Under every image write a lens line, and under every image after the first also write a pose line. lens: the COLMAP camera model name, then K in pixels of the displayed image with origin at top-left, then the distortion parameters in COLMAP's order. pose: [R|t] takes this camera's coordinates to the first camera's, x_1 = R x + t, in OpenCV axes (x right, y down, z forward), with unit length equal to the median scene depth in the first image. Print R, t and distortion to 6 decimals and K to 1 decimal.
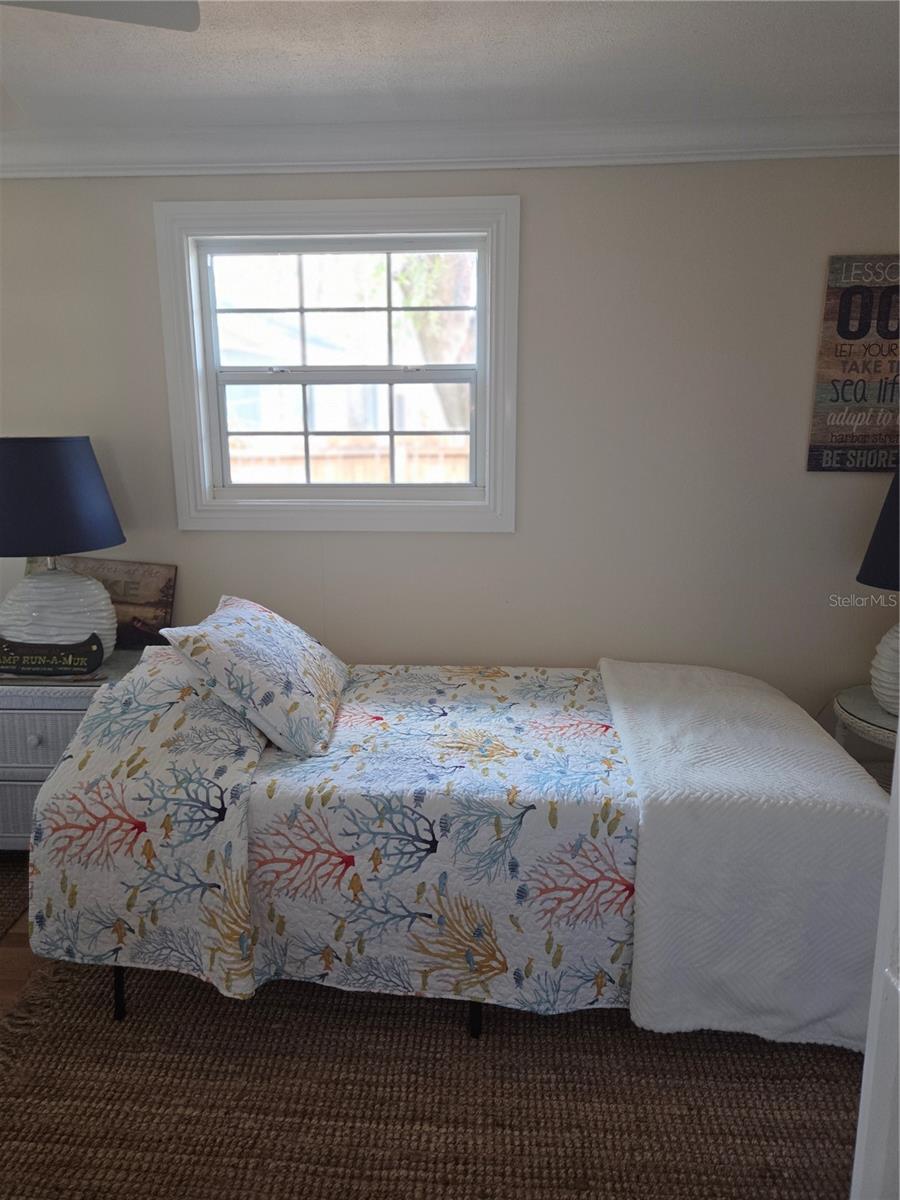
lens RADIAL K [[830.5, 0, 452.5], [0, 830.5, 598.2], [0, 0, 1]] dist [0.071062, -0.058974]
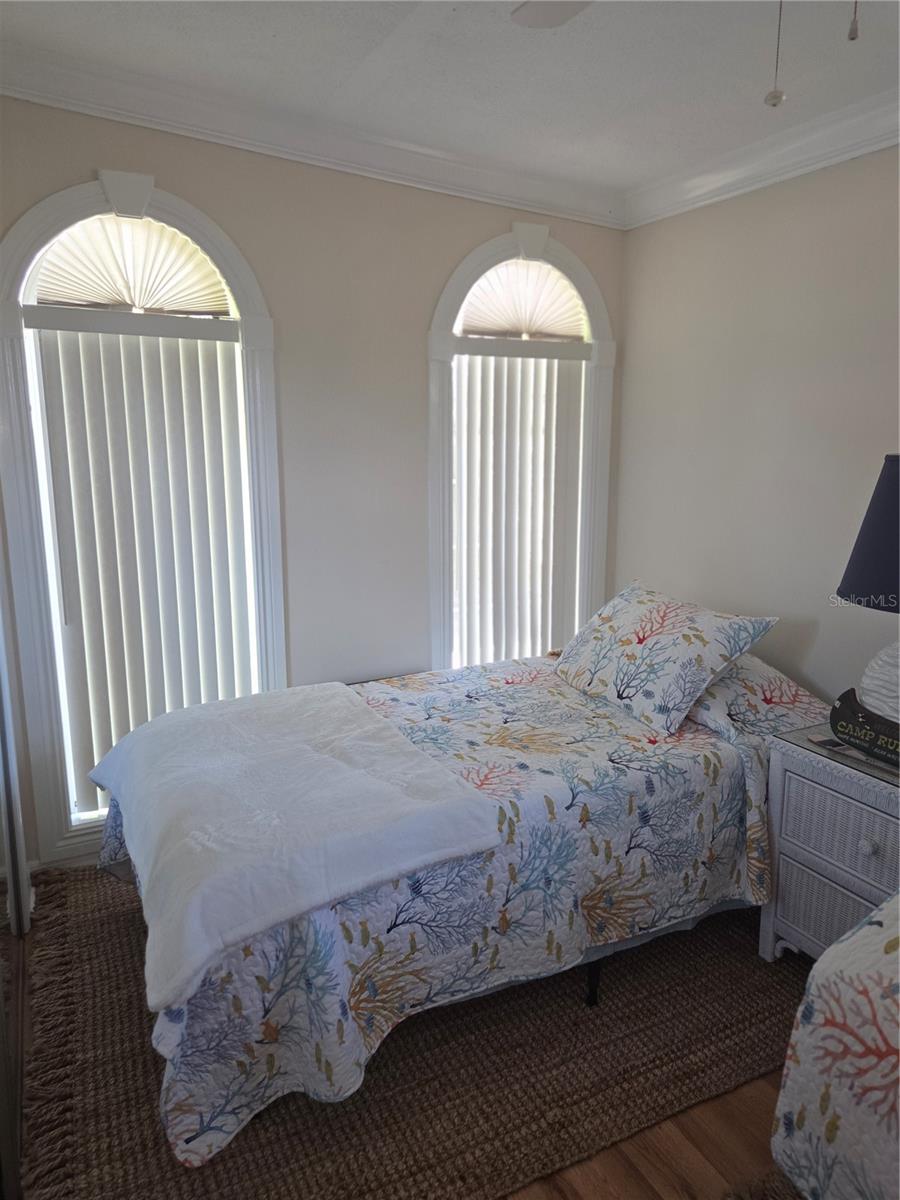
lens RADIAL K [[830.5, 0, 451.4], [0, 830.5, 589.9], [0, 0, 1]] dist [0.071062, -0.058974]
pose [[0.491995, 0.168308, -0.854174, -0.090071], [-0.176402, 0.980056, 0.091506, -0.080304], [0.852539, 0.105657, 0.511873, 0.343155]]
